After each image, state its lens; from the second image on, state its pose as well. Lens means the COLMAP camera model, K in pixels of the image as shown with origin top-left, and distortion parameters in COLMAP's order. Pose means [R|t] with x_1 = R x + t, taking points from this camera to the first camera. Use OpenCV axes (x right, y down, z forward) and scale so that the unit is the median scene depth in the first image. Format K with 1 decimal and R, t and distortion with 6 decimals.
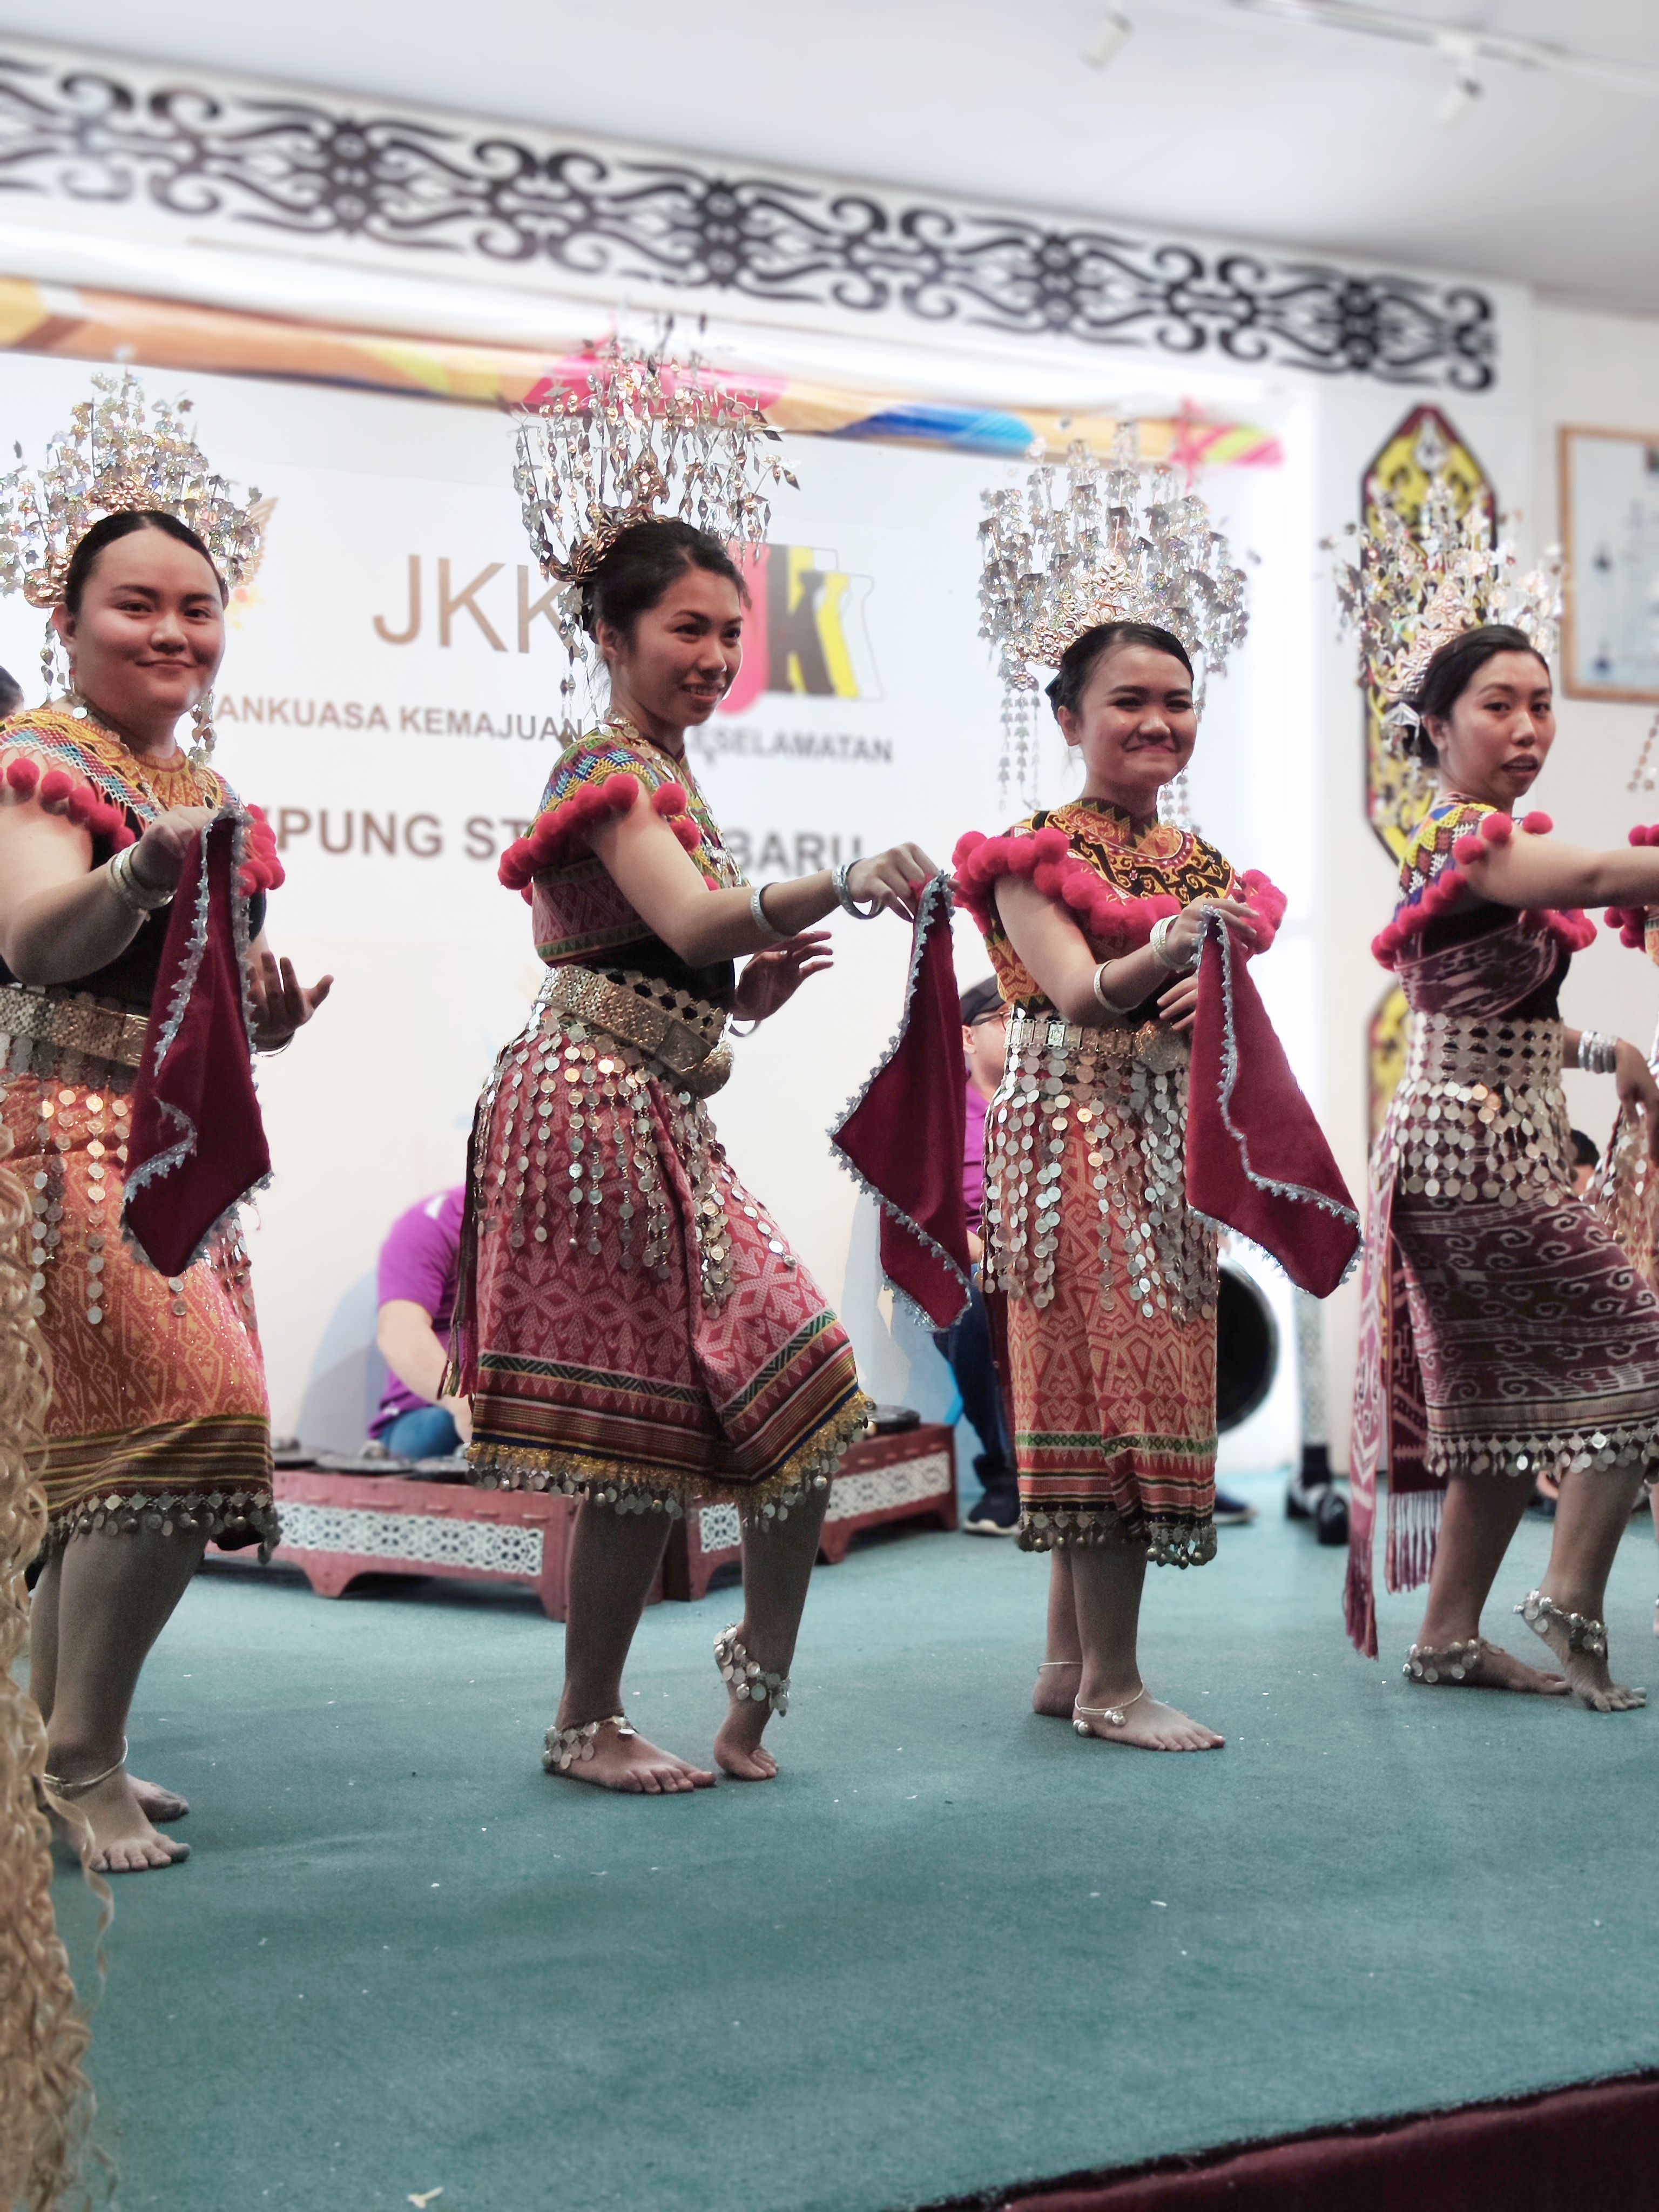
lens RADIAL K [[2963.8, 0, 839.4], [0, 2963.8, 1117.0], [0, 0, 1]] dist [0.149389, -0.460460]
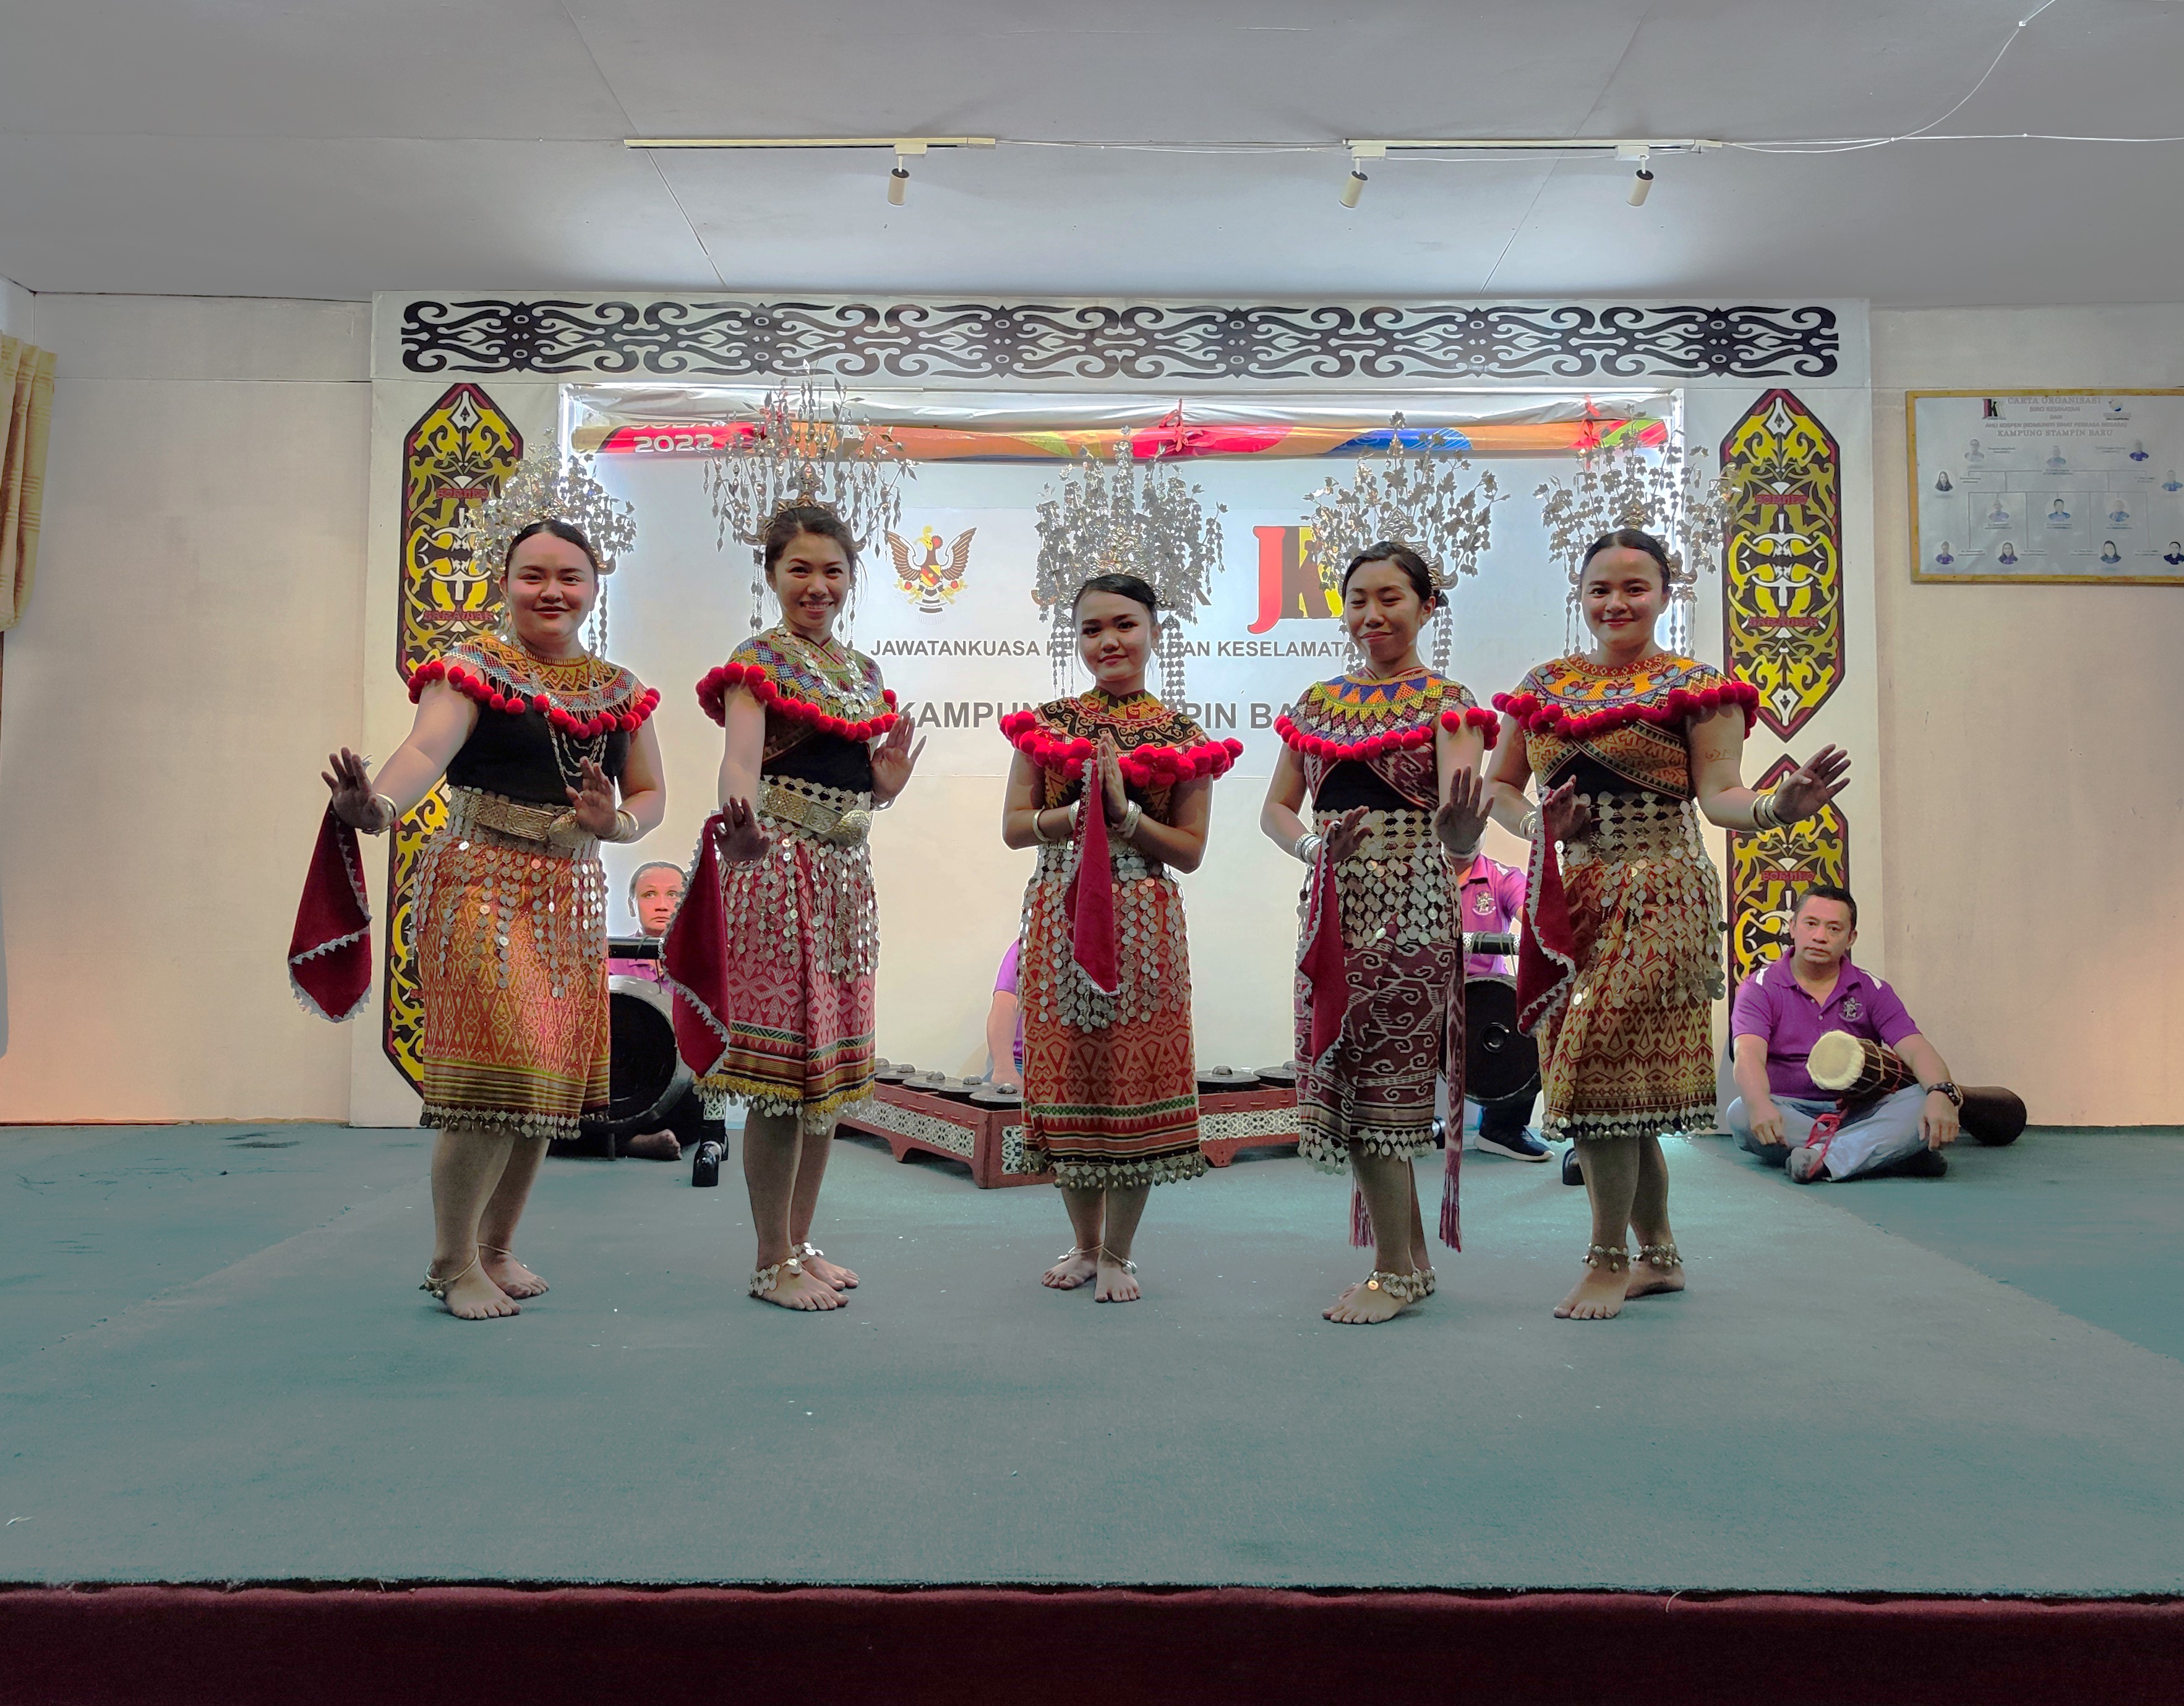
lens RADIAL K [[1684.1, 0, 1094.8], [0, 1684.1, 804.8], [0, 0, 1]] dist [0.066329, -0.088740]
pose [[0.891614, -0.016589, -0.452493, 0.319550], [-0.005036, 0.998903, -0.046546, 0.001376], [0.452769, 0.043780, 0.890553, 0.156318]]
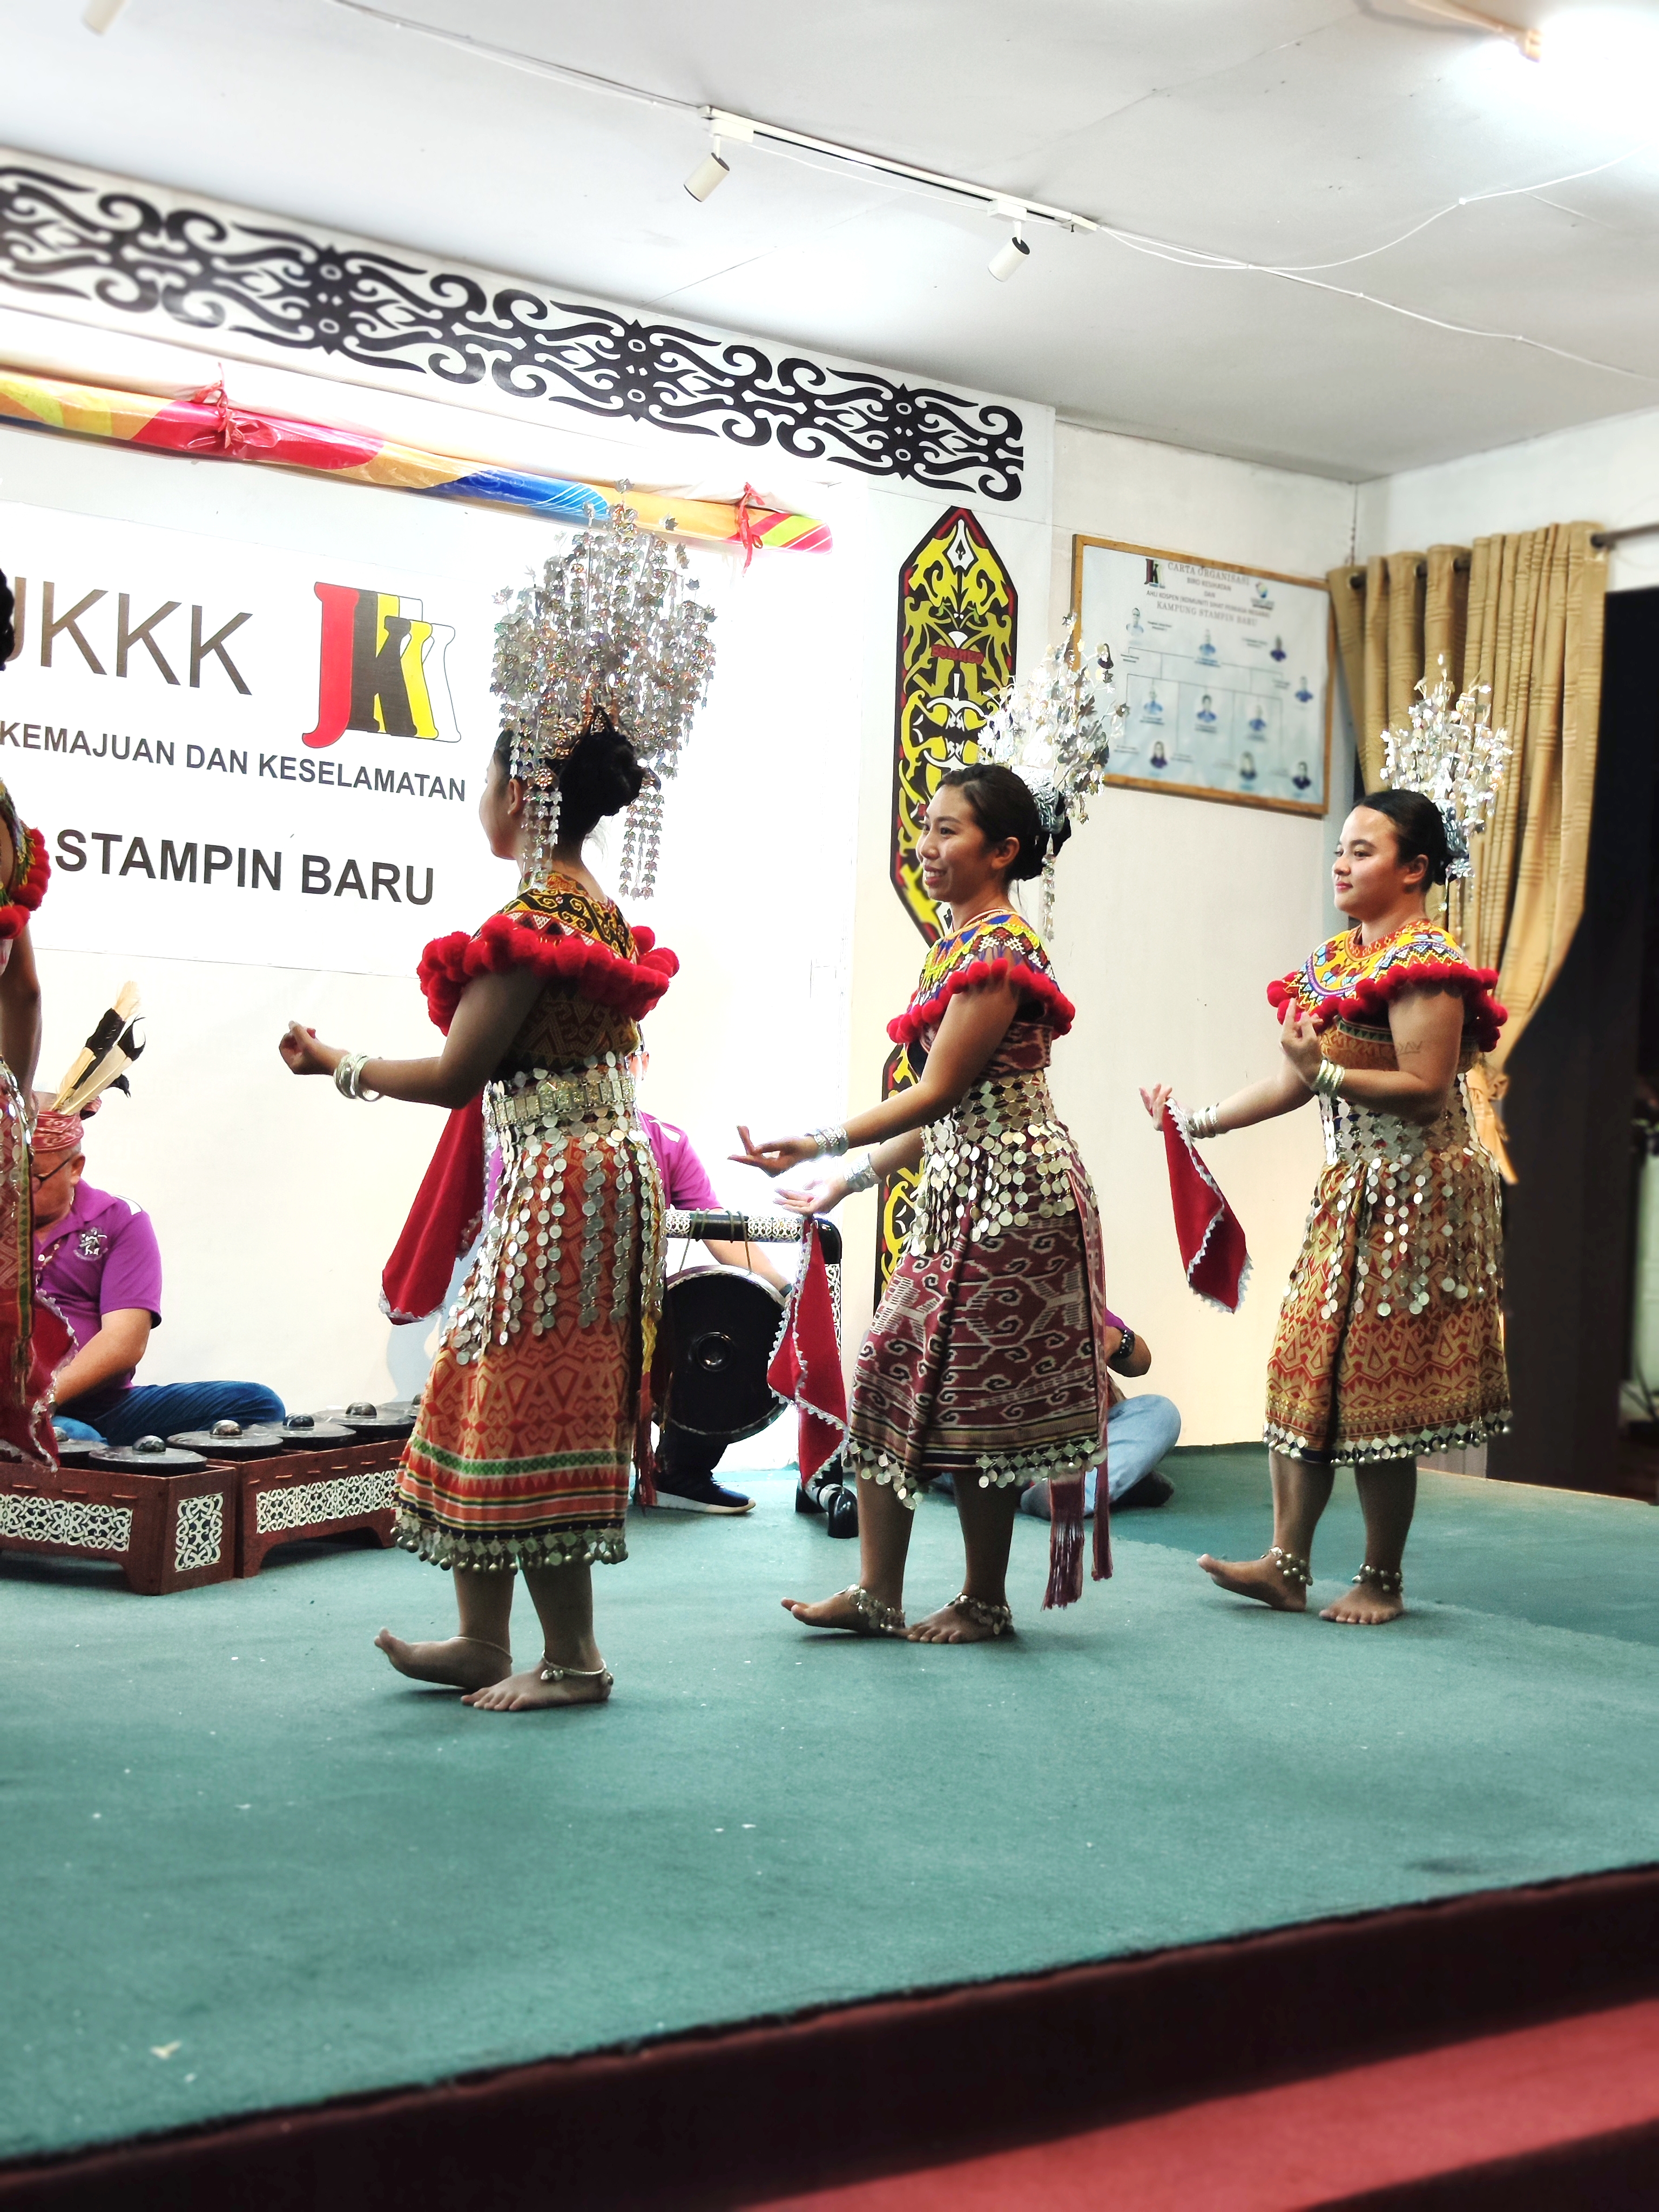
lens RADIAL K [[2963.8, 0, 839.4], [0, 2963.8, 1117.0], [0, 0, 1]] dist [0.149389, -0.460460]
pose [[0.982860, 0.046666, 0.178351, -0.039288], [-0.046760, 0.998899, -0.003678, -0.008851], [-0.178327, -0.004725, 0.983960, -0.088652]]
